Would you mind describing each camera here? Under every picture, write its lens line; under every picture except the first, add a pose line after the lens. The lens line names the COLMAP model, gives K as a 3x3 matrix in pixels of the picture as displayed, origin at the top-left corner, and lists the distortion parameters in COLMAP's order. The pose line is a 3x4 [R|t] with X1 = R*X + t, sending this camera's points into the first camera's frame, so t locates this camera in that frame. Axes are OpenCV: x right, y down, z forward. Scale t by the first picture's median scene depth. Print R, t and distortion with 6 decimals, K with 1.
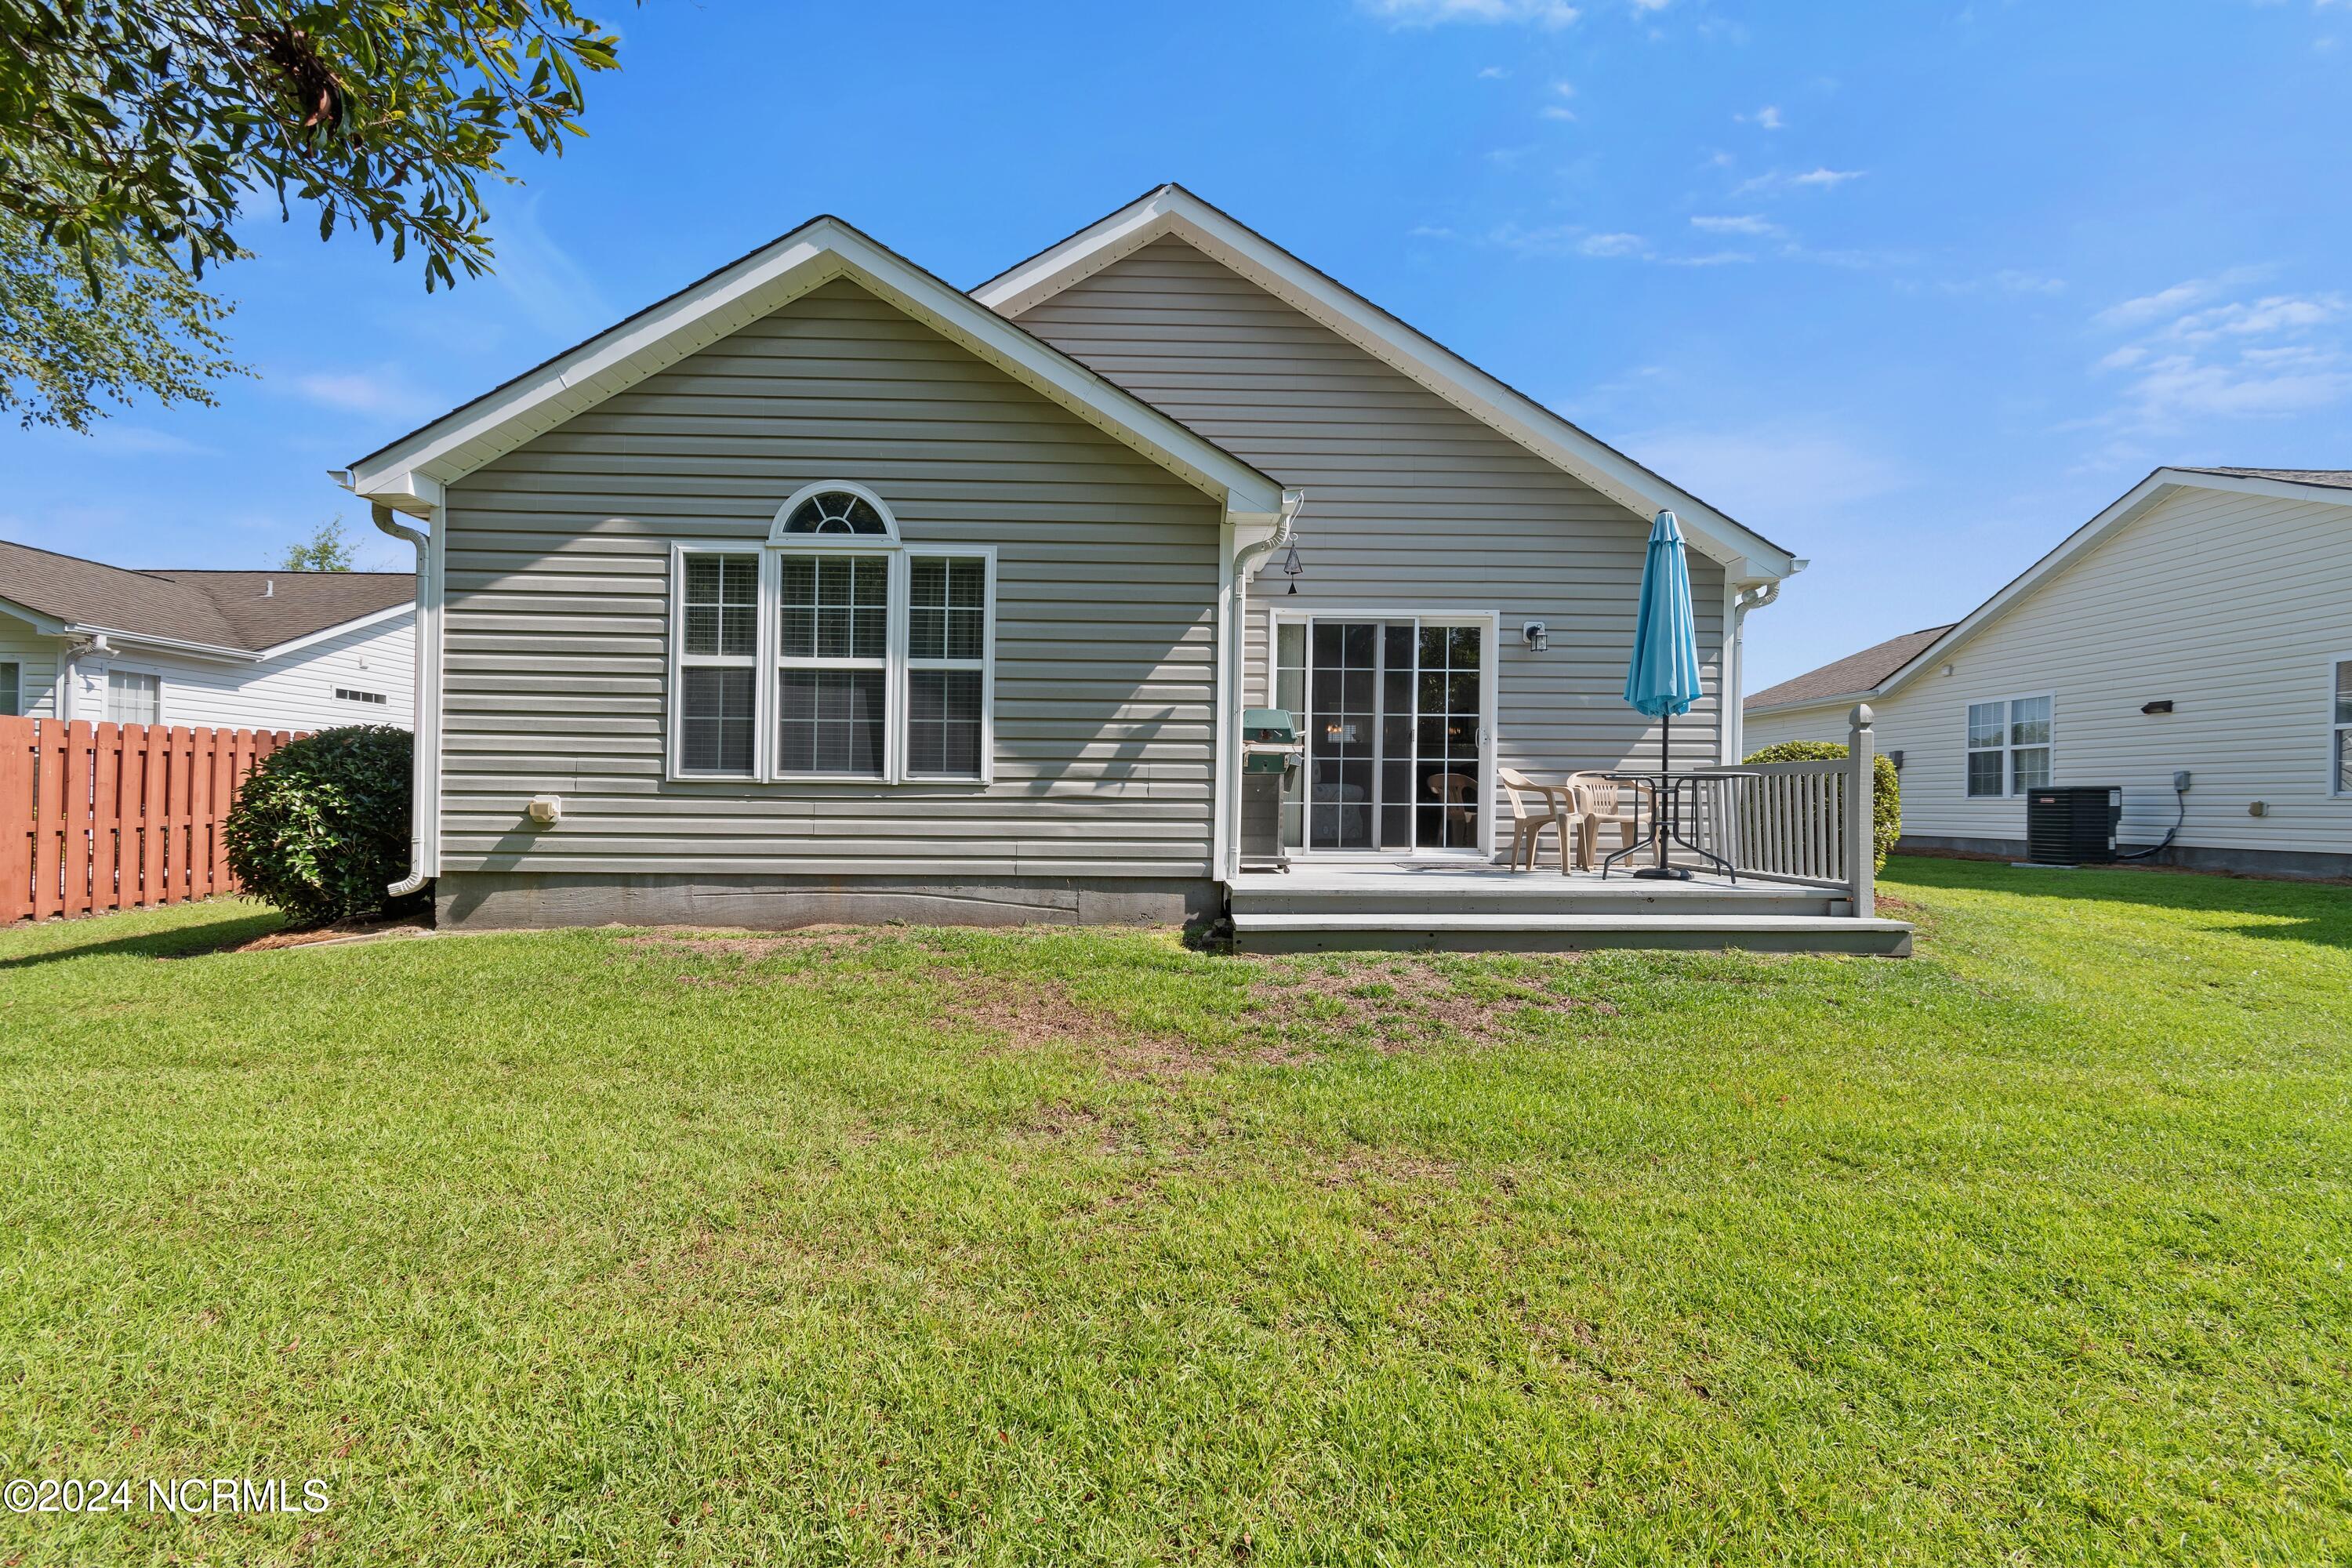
lens RADIAL K [[1039.5, 0, 1175.6], [0, 1039.5, 800.8], [0, 0, 1]] dist [0.005588, -0.000916]
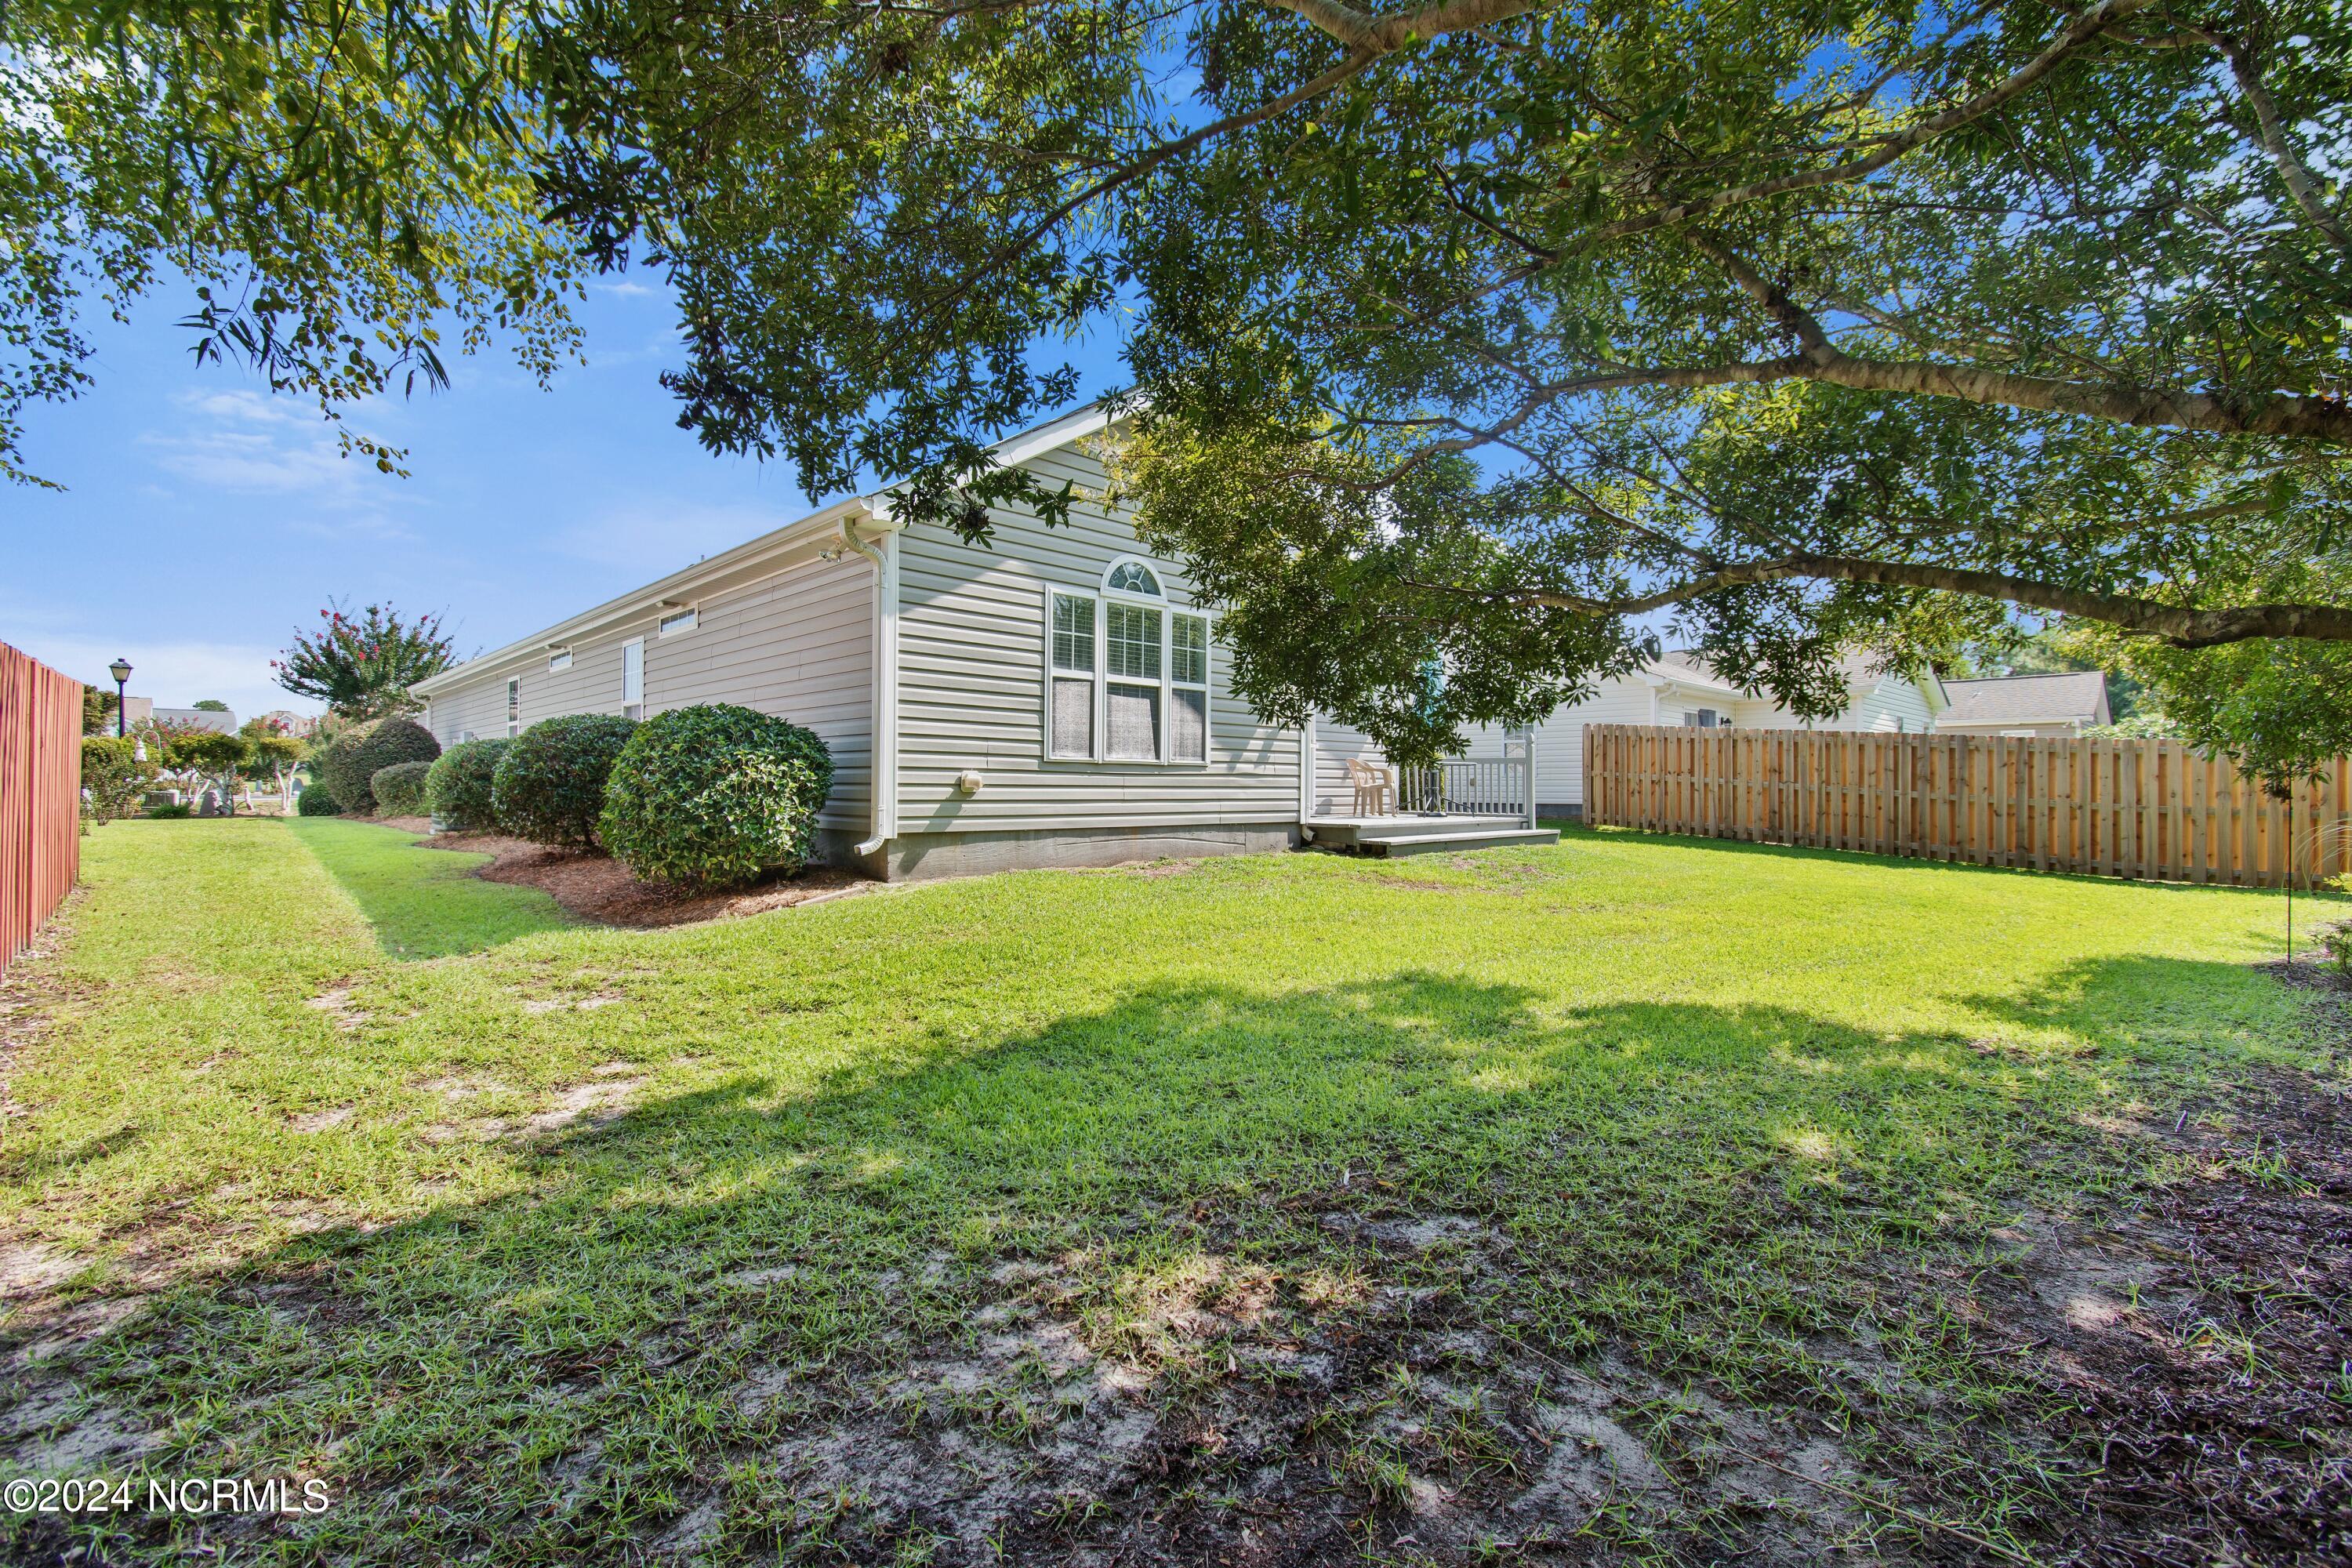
lens RADIAL K [[1039.5, 0, 1177.5], [0, 1039.5, 773.7], [0, 0, 1]] dist [0.005588, -0.000916]
pose [[0.738149, 0.003746, 0.674628, -1.264335], [0.000015, 0.999984, -0.005569, 0.005076], [-0.674638, 0.004121, 0.738137, -0.109730]]
